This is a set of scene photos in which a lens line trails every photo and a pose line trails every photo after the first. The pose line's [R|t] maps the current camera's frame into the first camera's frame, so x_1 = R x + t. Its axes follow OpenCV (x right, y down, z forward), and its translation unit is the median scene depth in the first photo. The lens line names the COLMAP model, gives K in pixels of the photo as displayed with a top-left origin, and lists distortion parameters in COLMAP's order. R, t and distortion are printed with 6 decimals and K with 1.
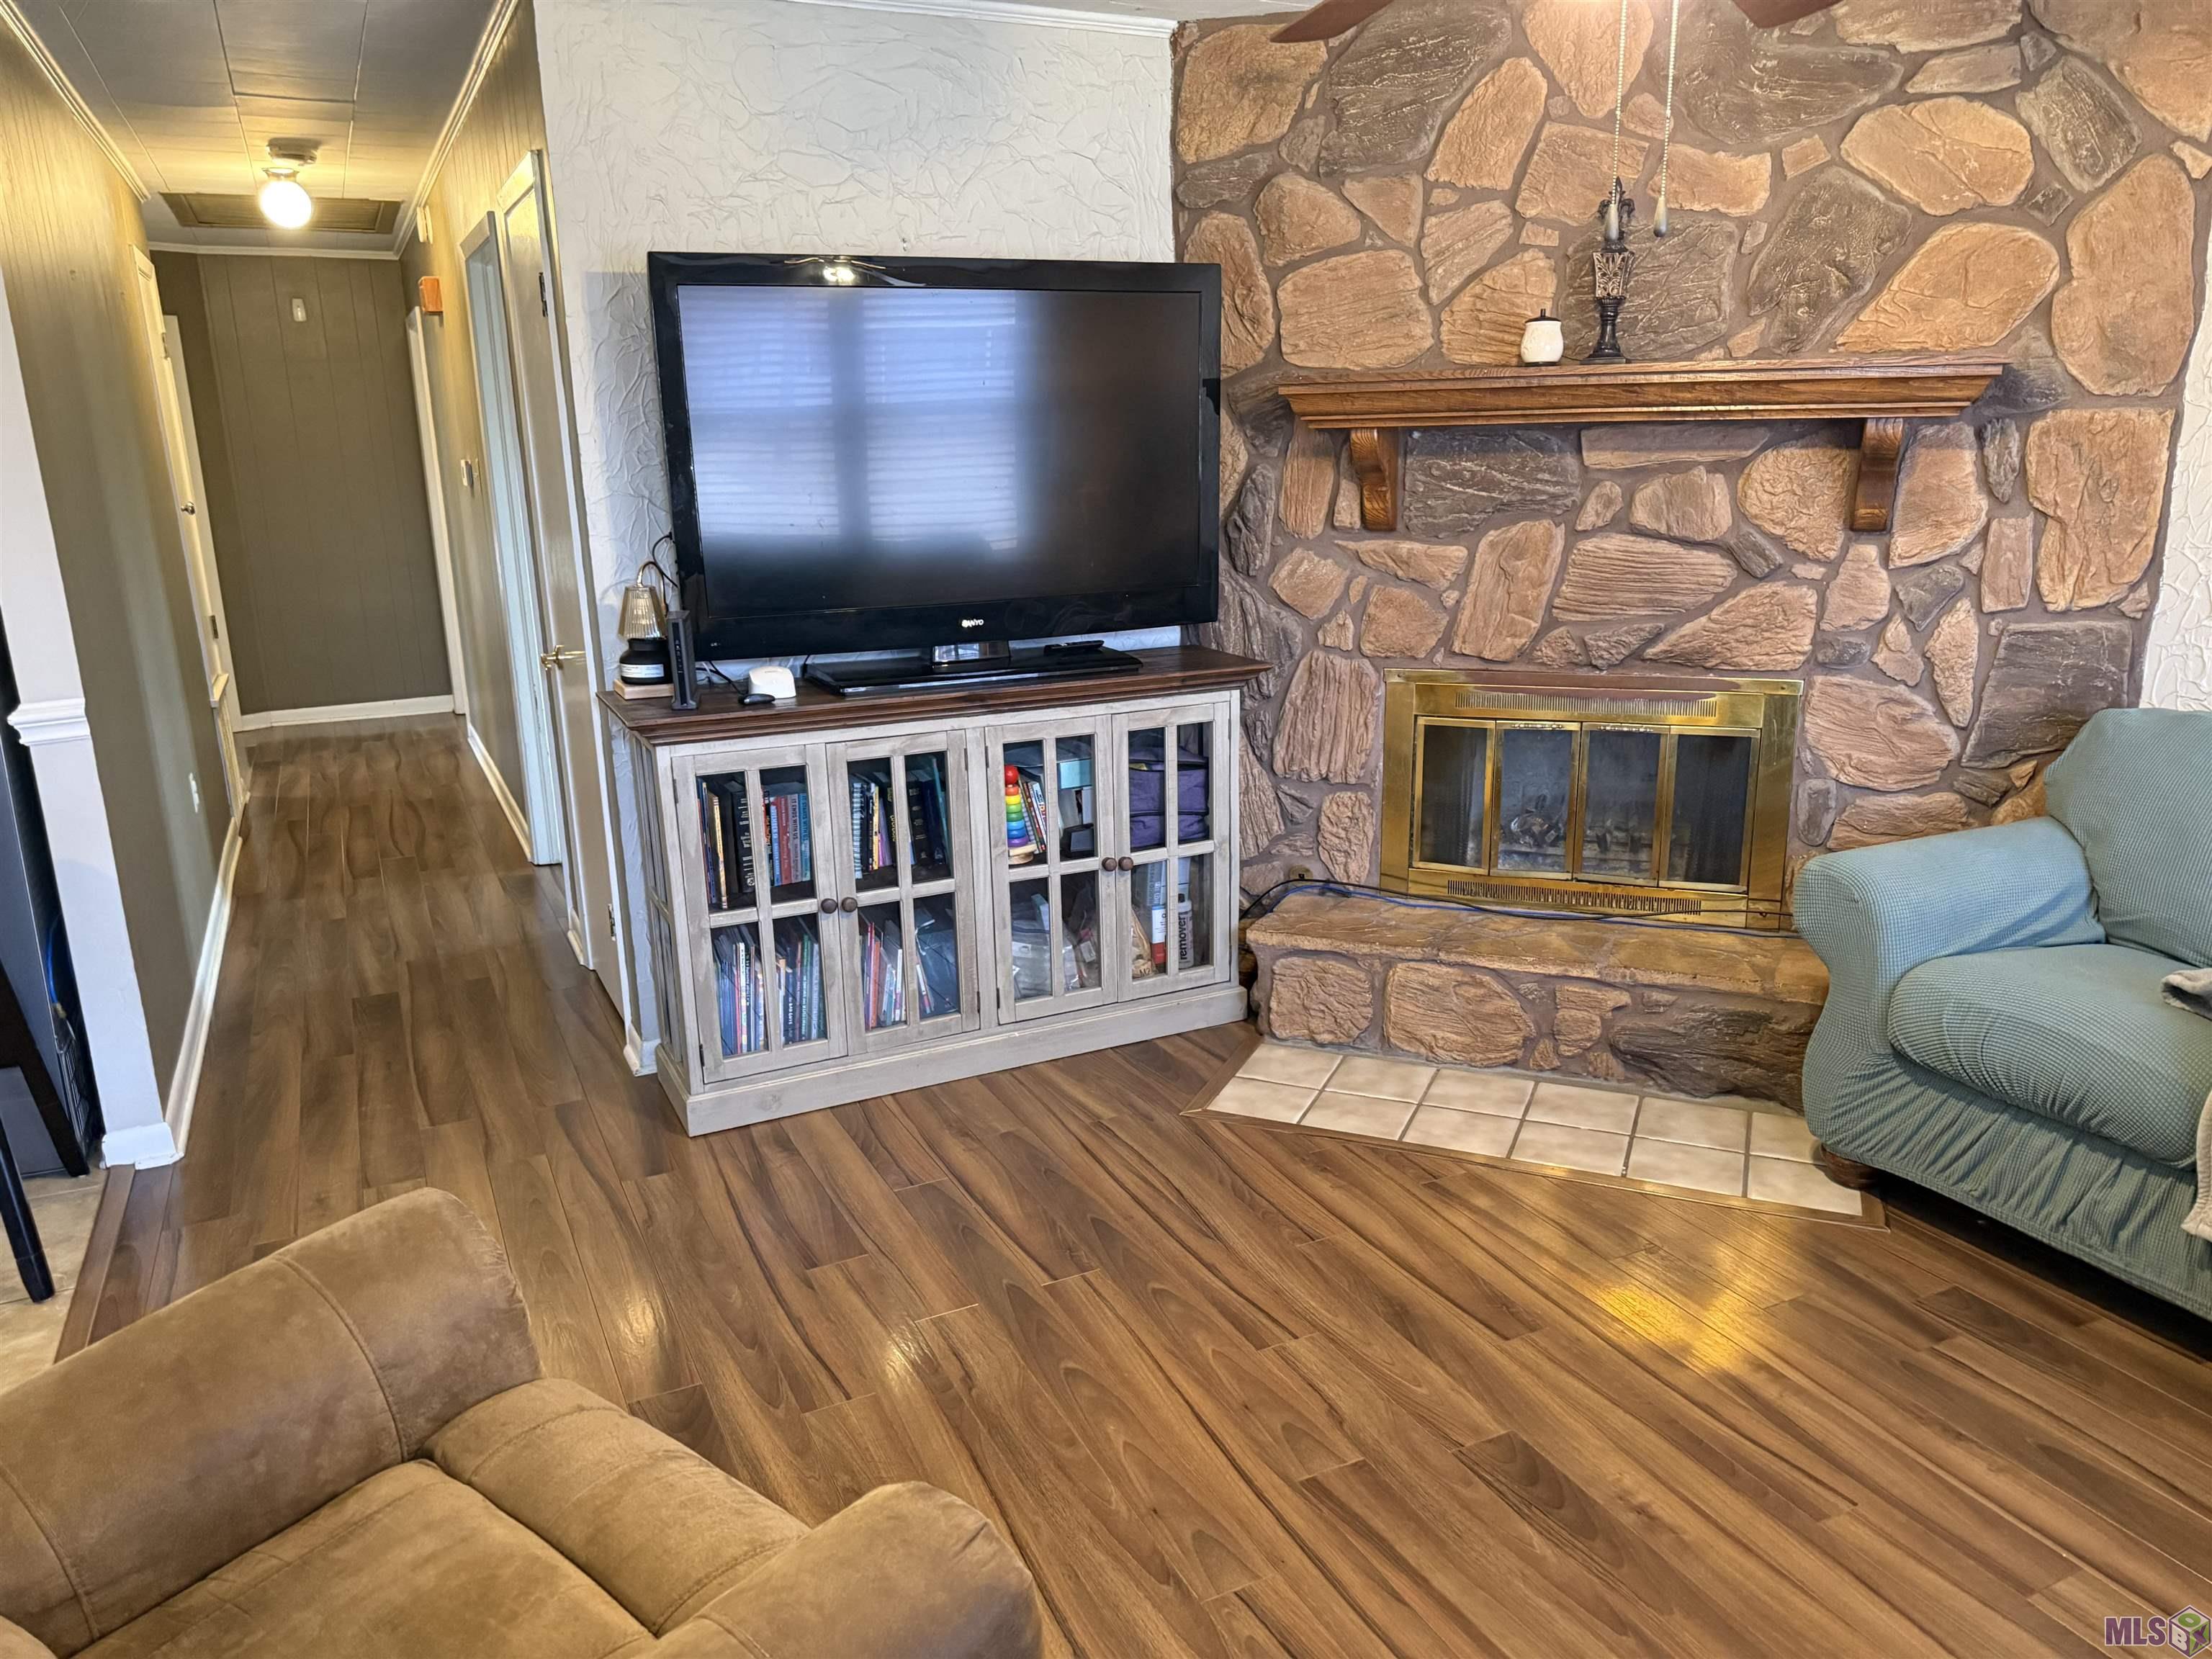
lens RADIAL K [[1571.1, 0, 1102.3], [0, 1571.1, 830.0], [0, 0, 1]] dist [0.099369, -0.117682]
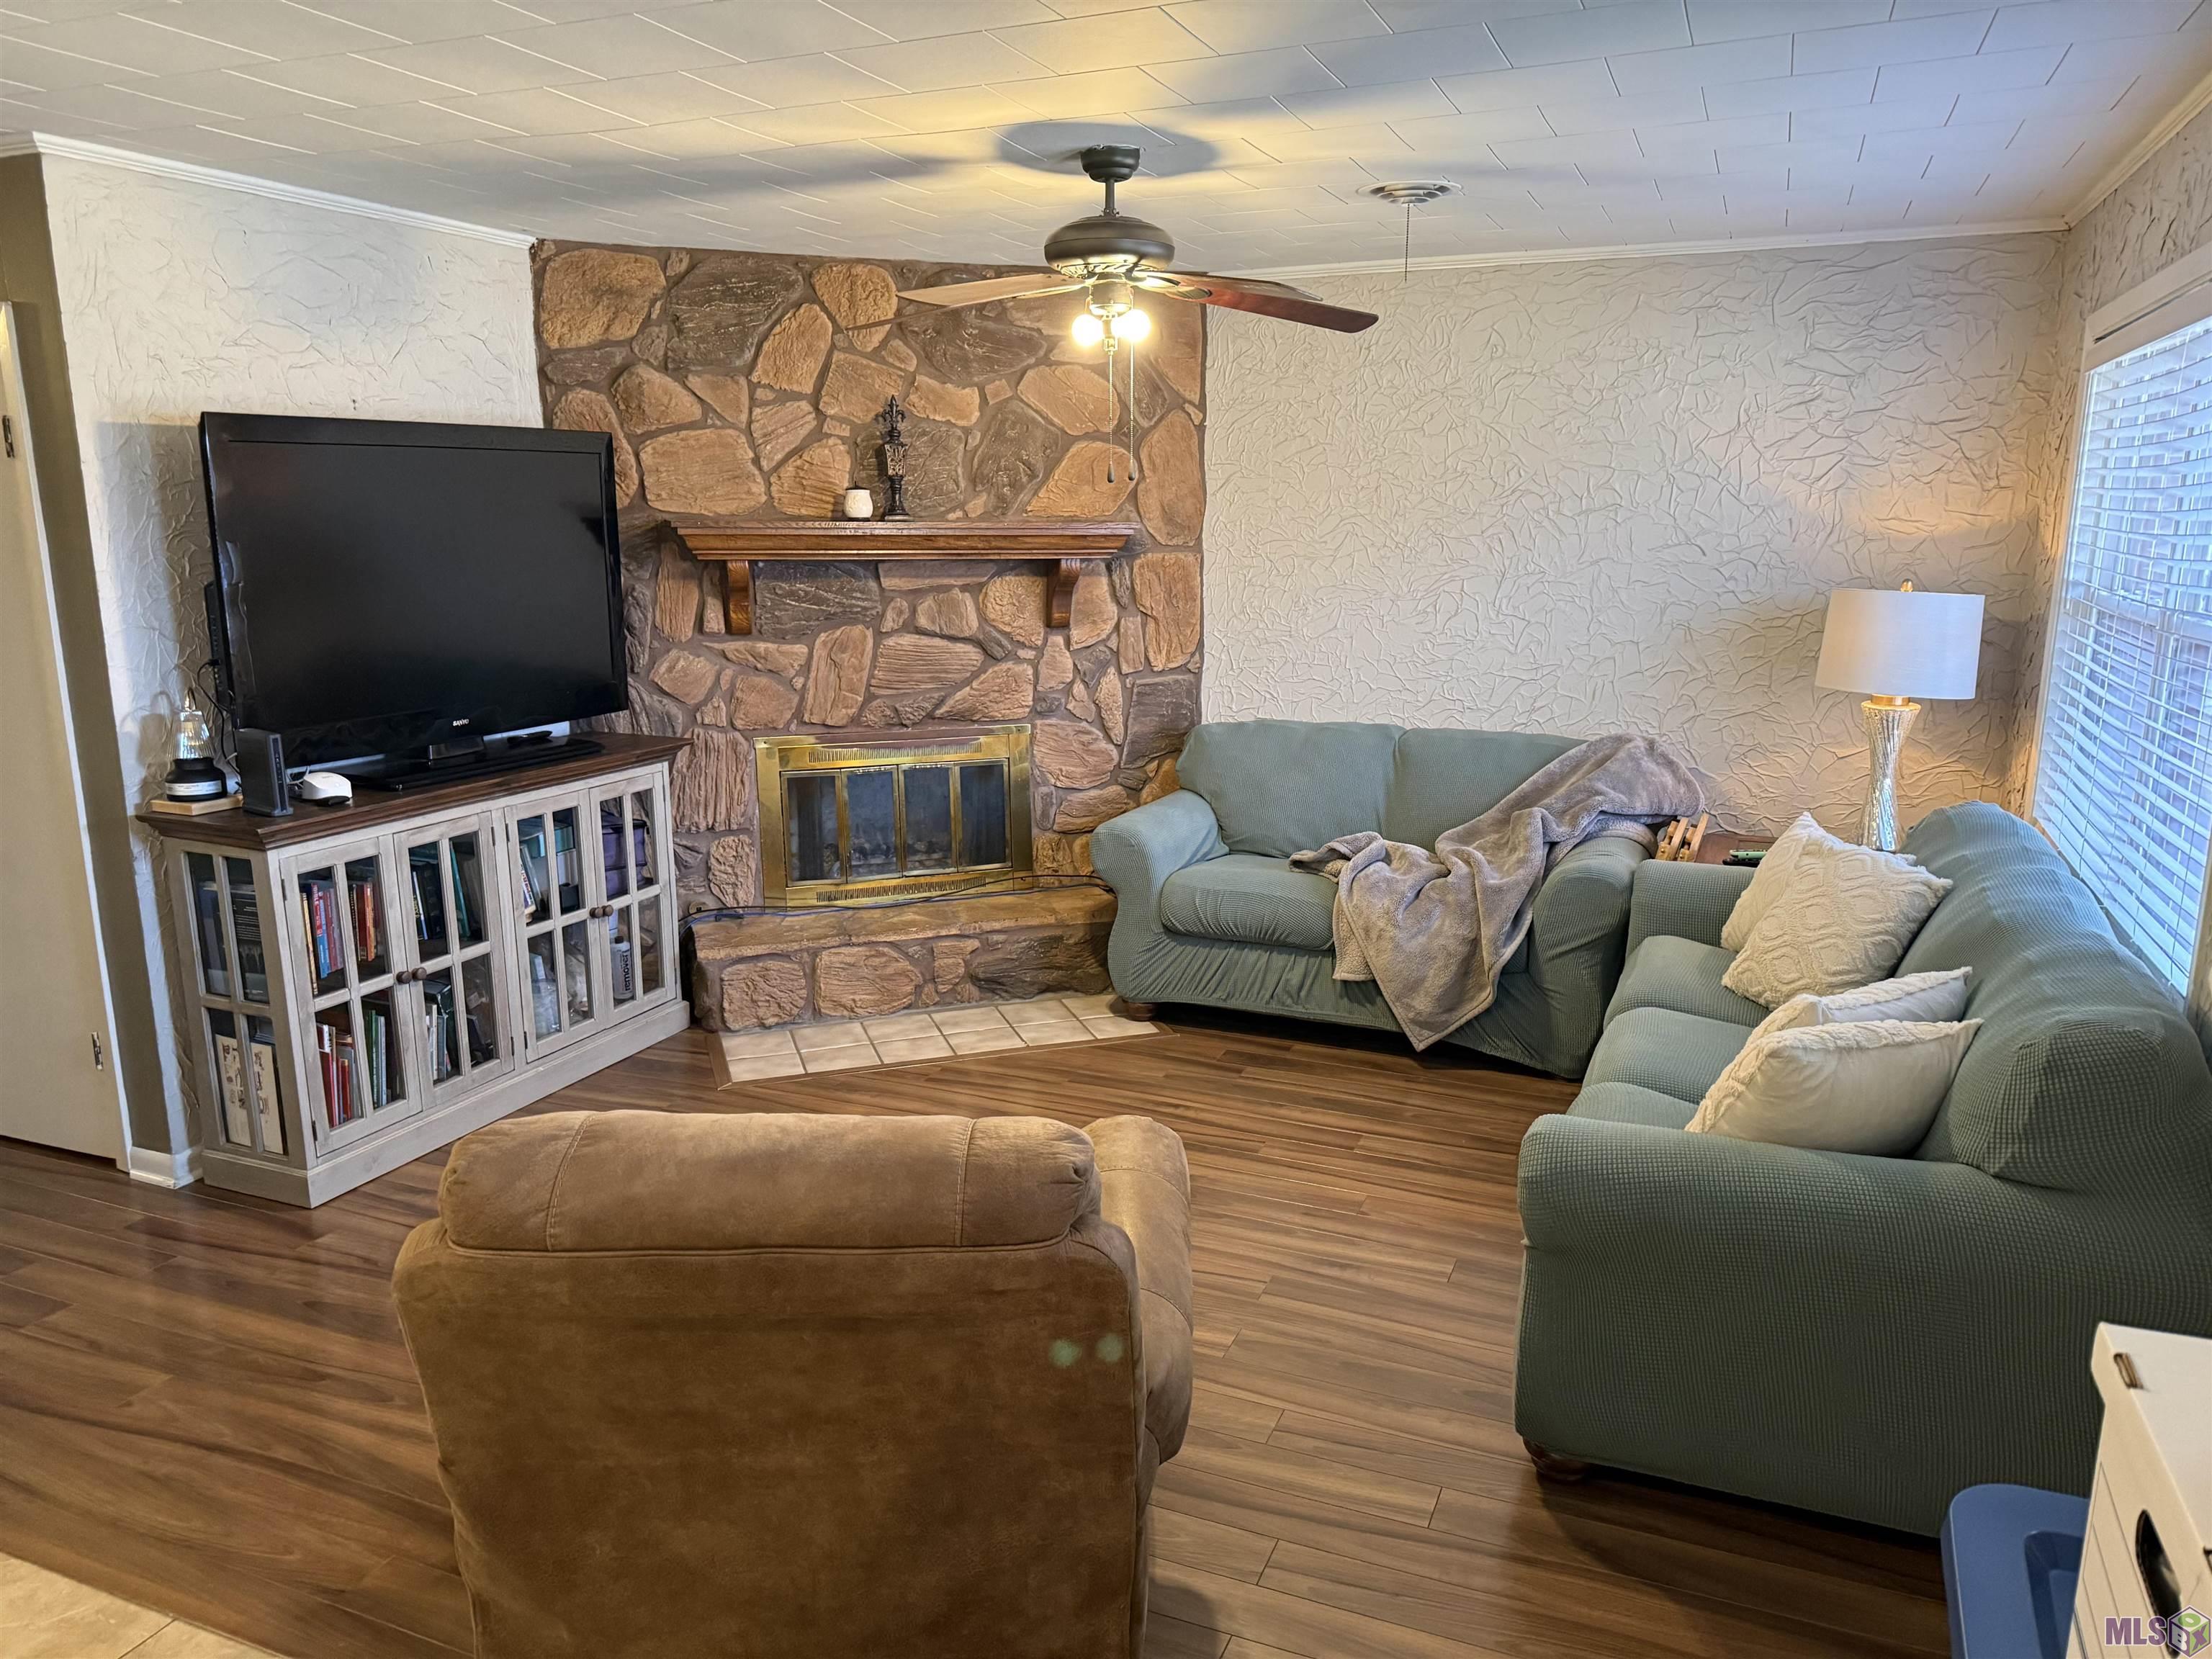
lens RADIAL K [[1553.2, 0, 1102.4], [0, 1553.2, 841.9], [0, 0, 1]] dist [0.087934, -0.121584]
pose [[0.755363, -0.121284, 0.643986, -0.491148], [0.153243, 0.988168, 0.006359, 0.020575], [-0.637137, 0.093883, 0.765011, -0.186464]]
